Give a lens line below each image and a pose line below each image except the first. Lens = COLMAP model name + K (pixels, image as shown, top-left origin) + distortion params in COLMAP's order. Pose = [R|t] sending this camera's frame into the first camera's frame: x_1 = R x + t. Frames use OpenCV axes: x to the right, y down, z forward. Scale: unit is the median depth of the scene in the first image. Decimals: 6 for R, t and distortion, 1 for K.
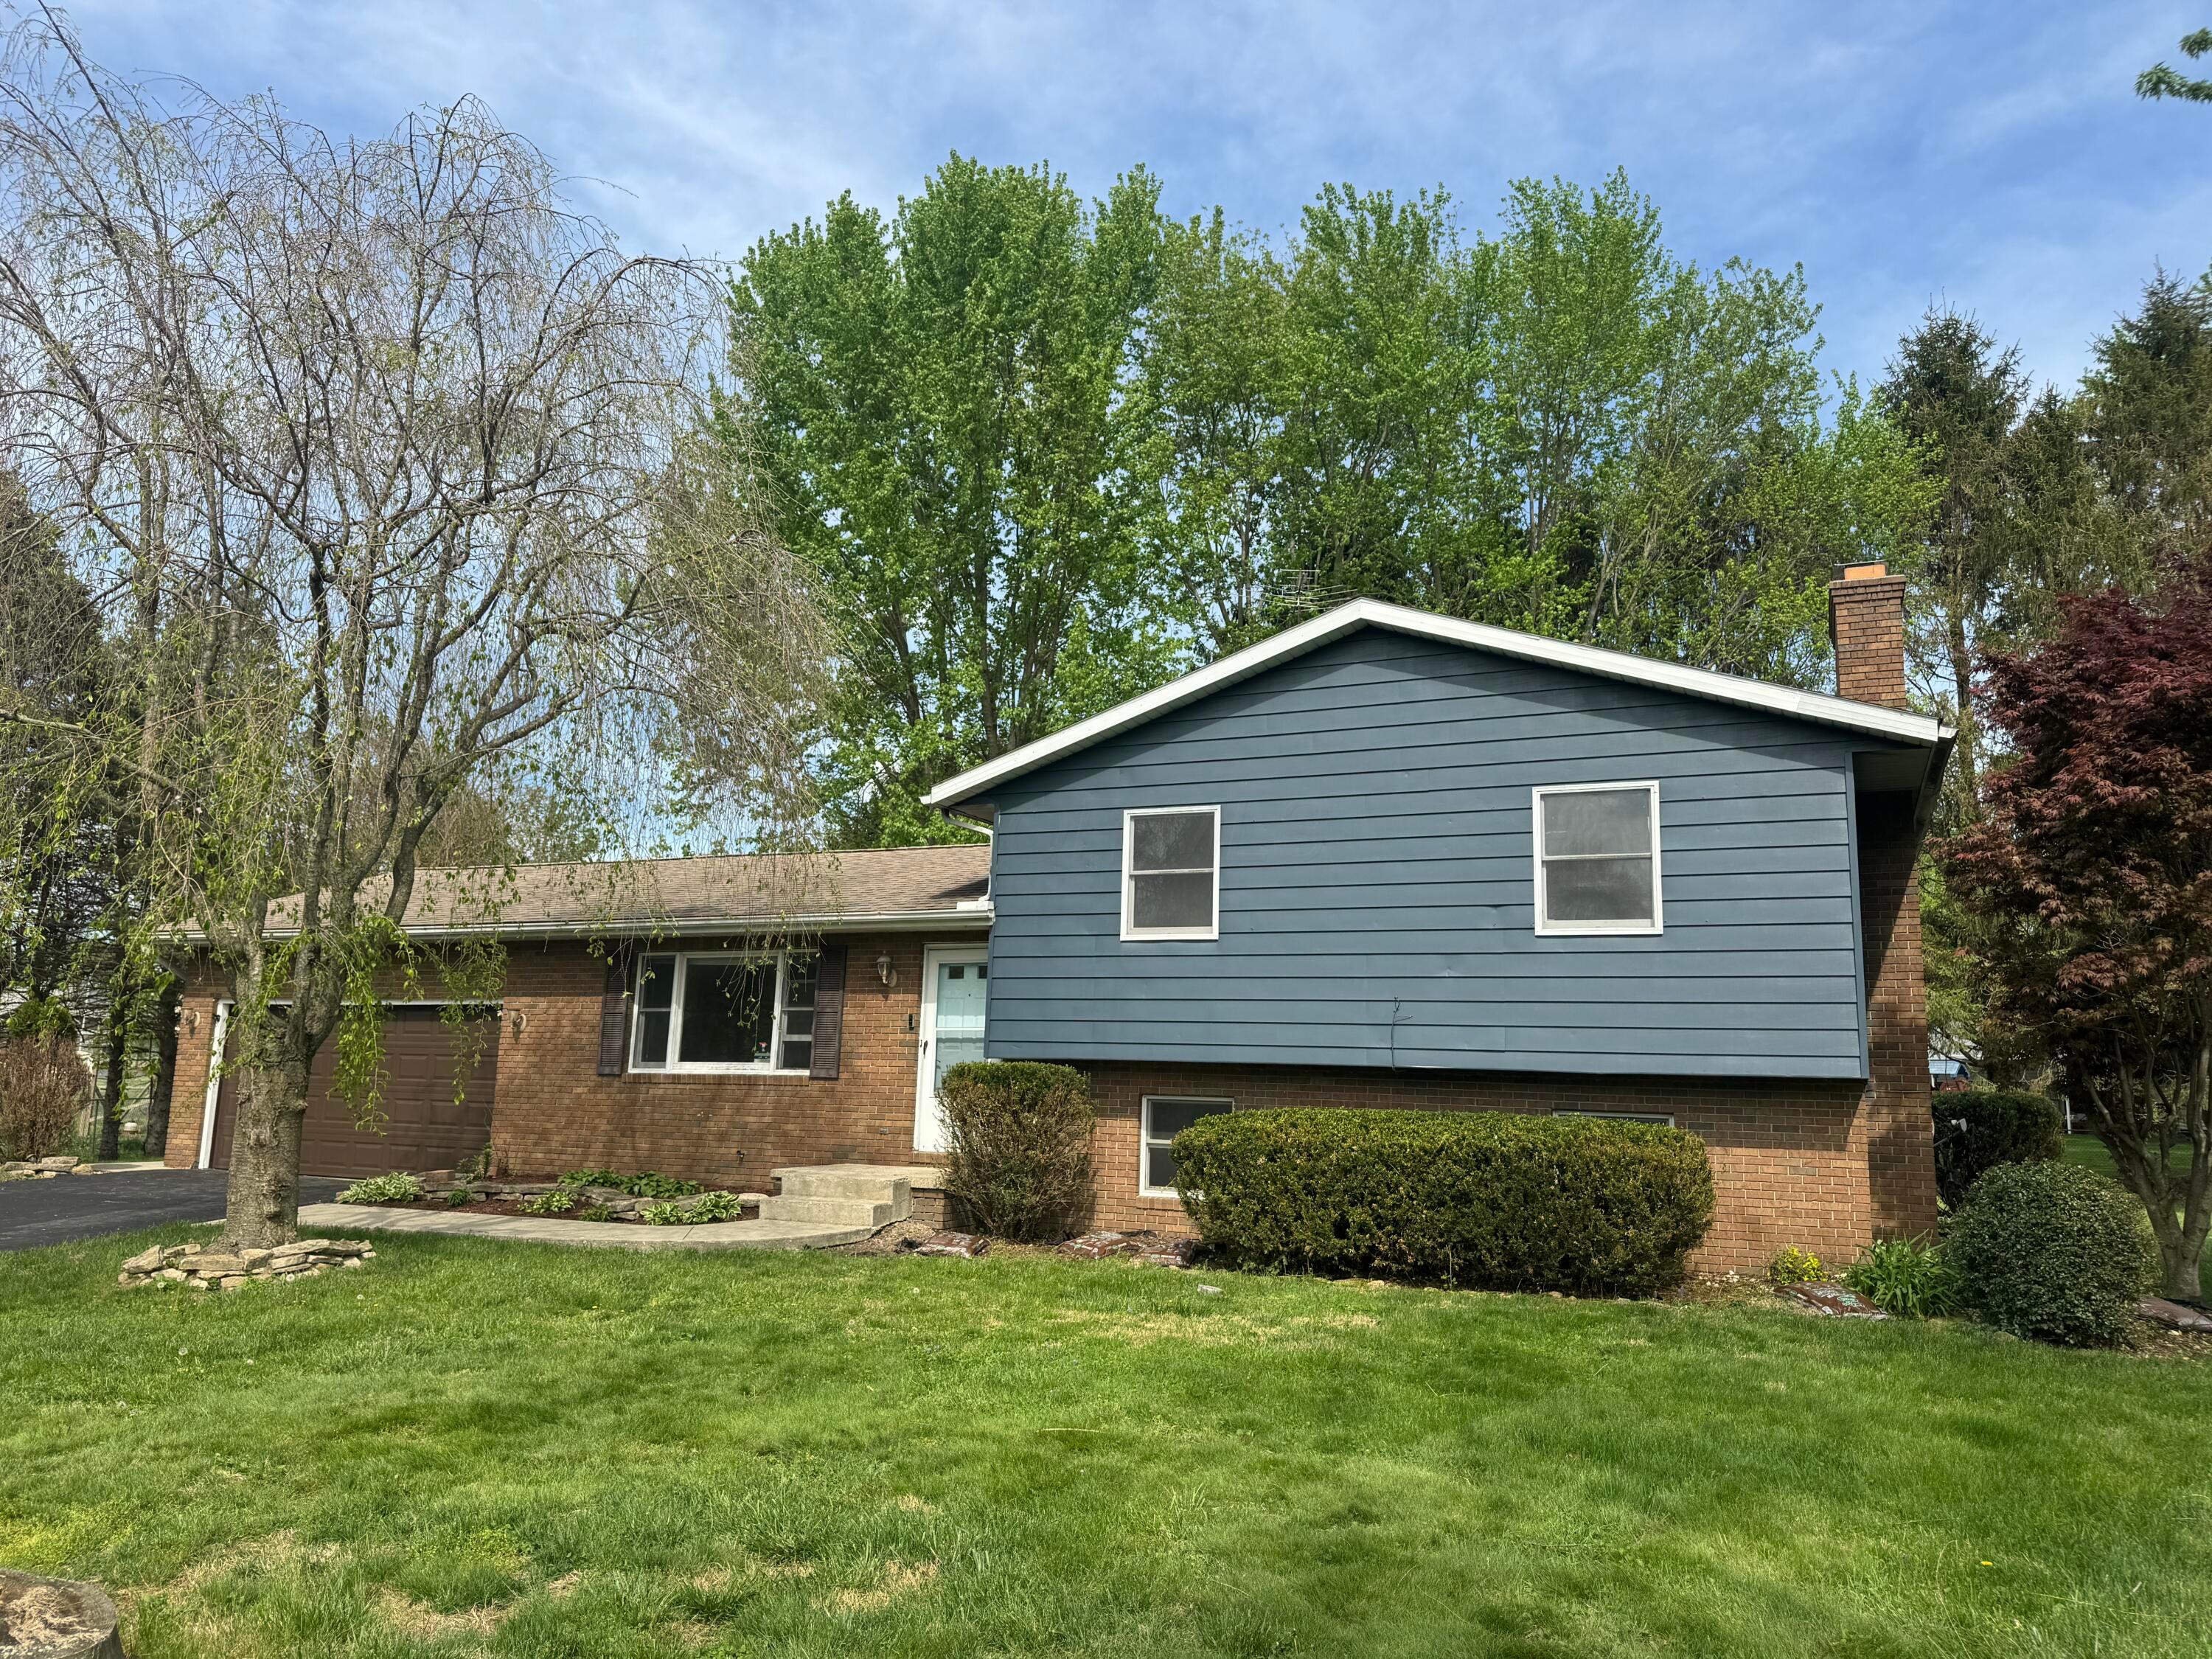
lens RADIAL K [[1552.1, 0, 1109.0], [0, 1552.1, 846.8], [0, 0, 1]] dist [0.186286, -0.405673]
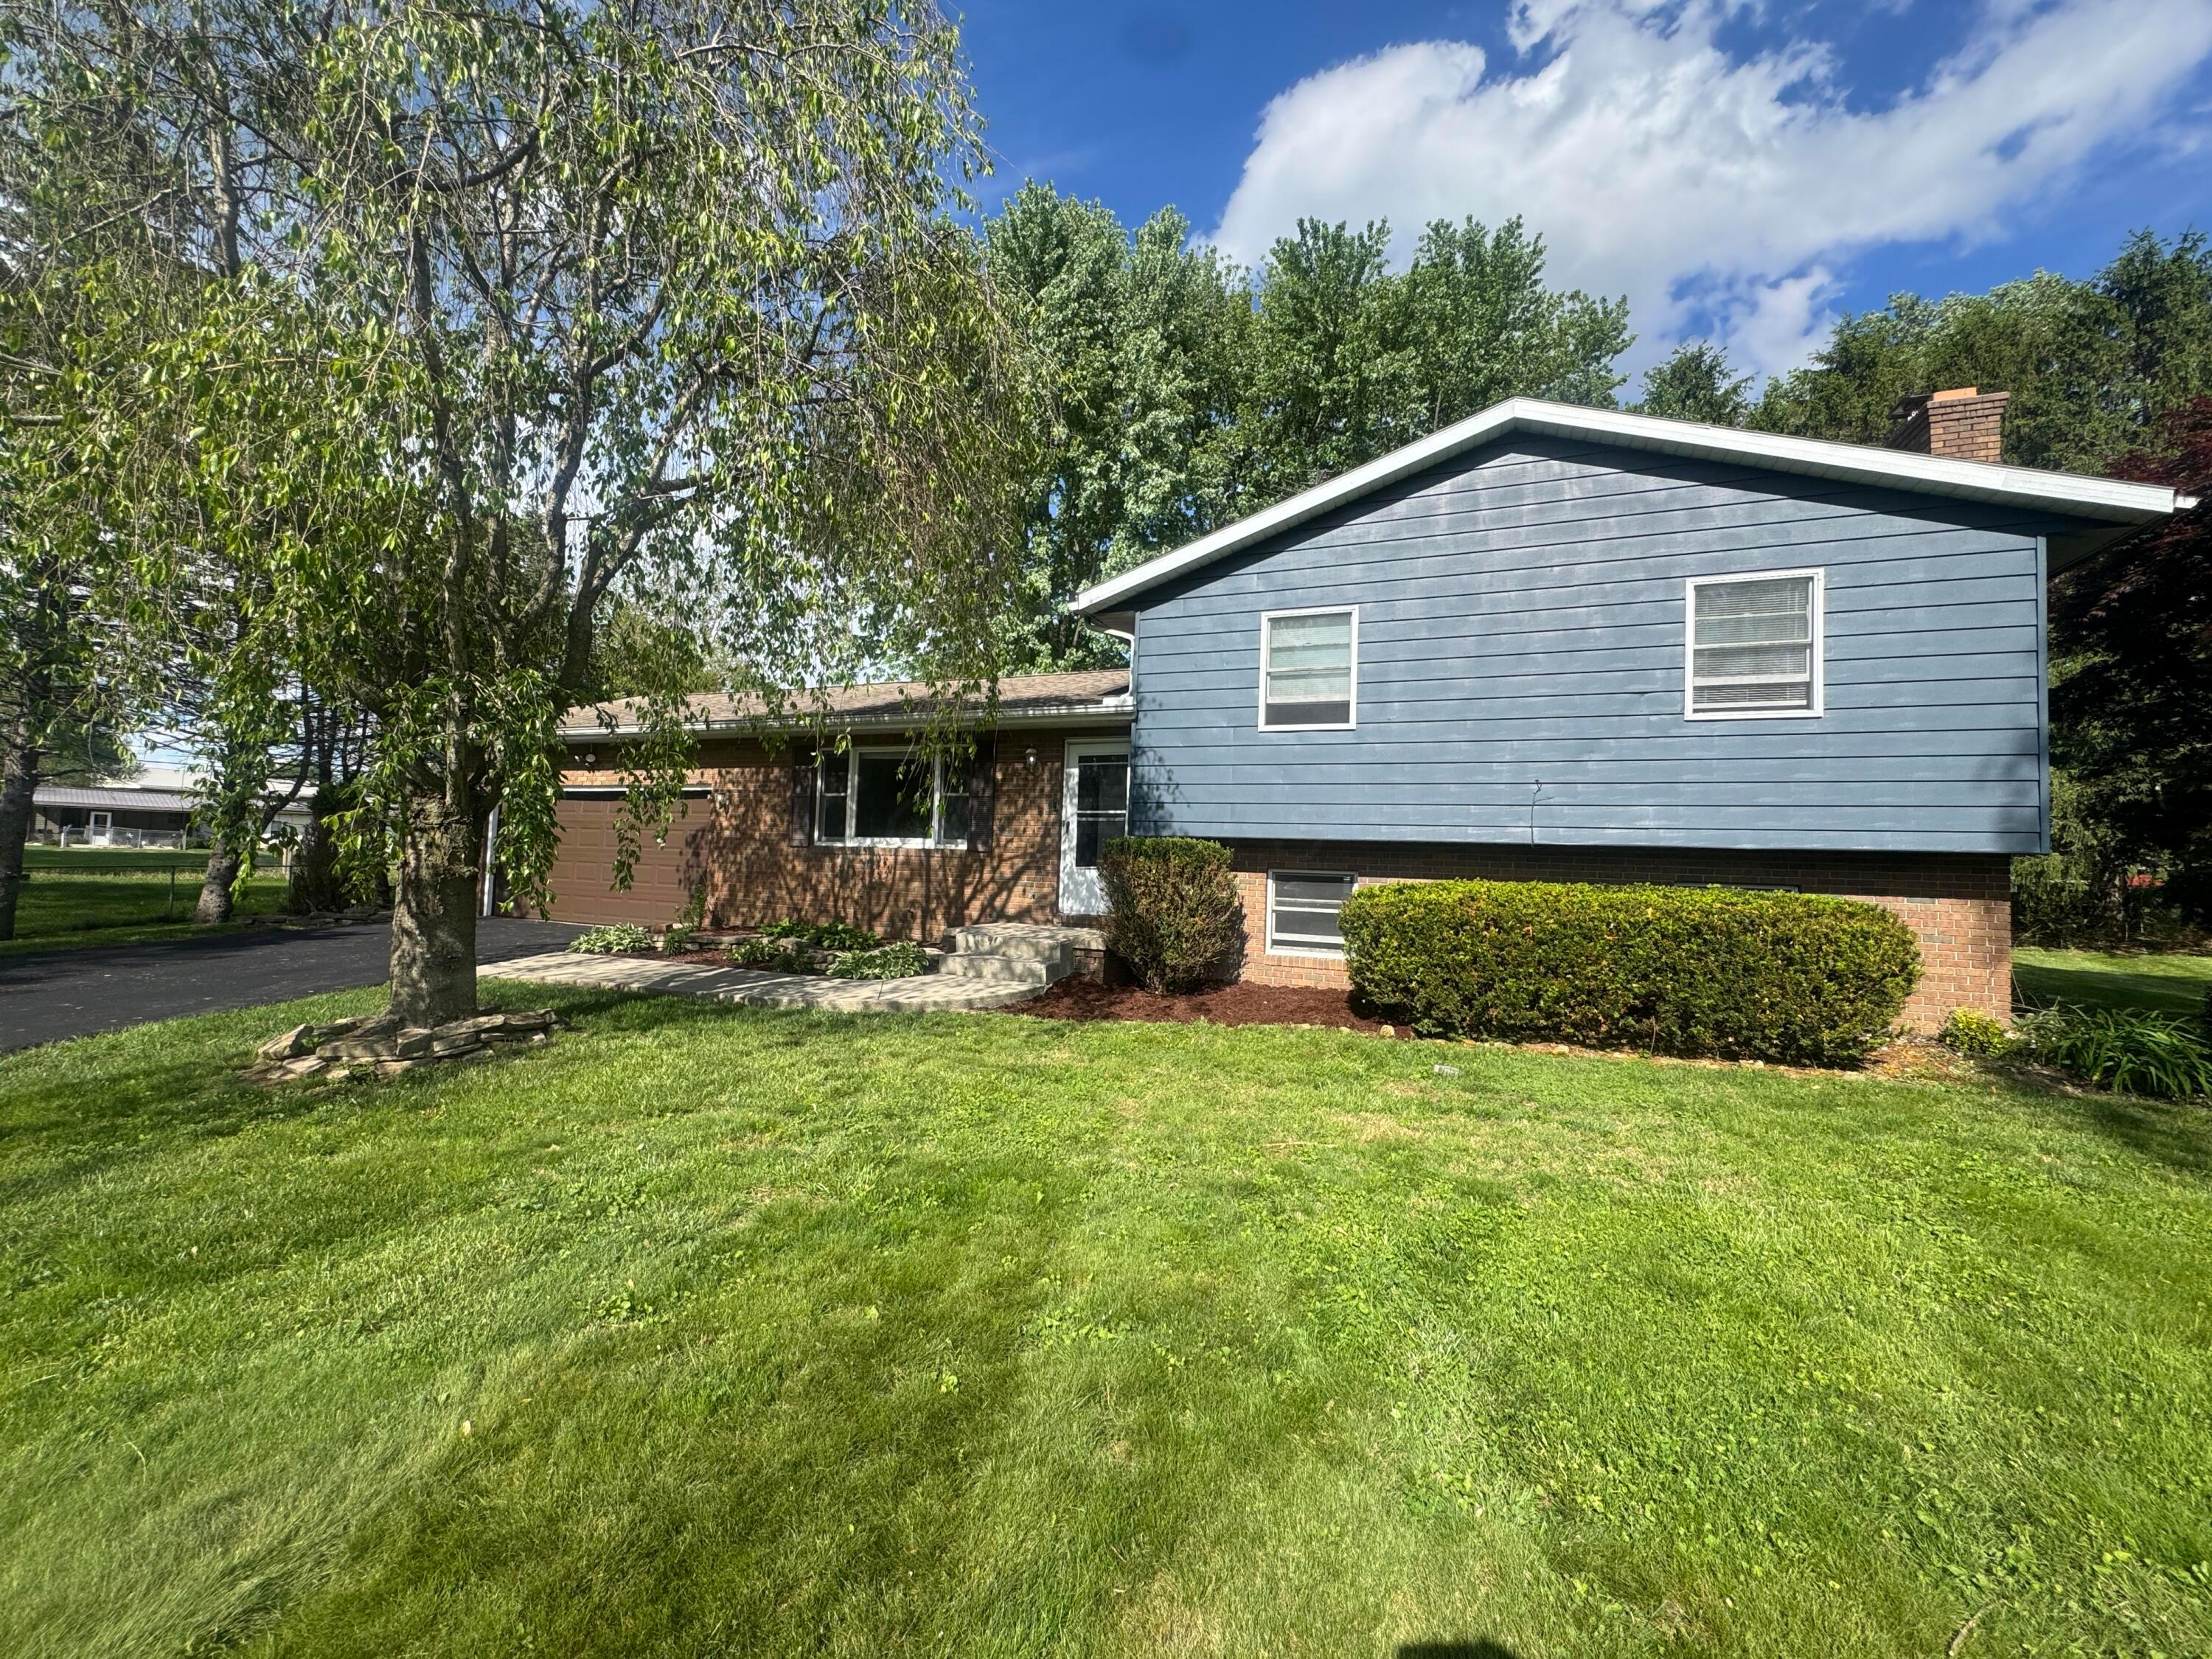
lens RADIAL K [[880.2, 0, 1102.7], [0, 880.2, 829.7], [0, 0, 1]] dist [-0.000983, -0.000035]
pose [[0.999045, 0.006421, 0.043224, -0.127410], [-0.011091, 0.994012, 0.108708, 0.061748], [-0.042267, -0.109084, 0.993134, 0.372441]]
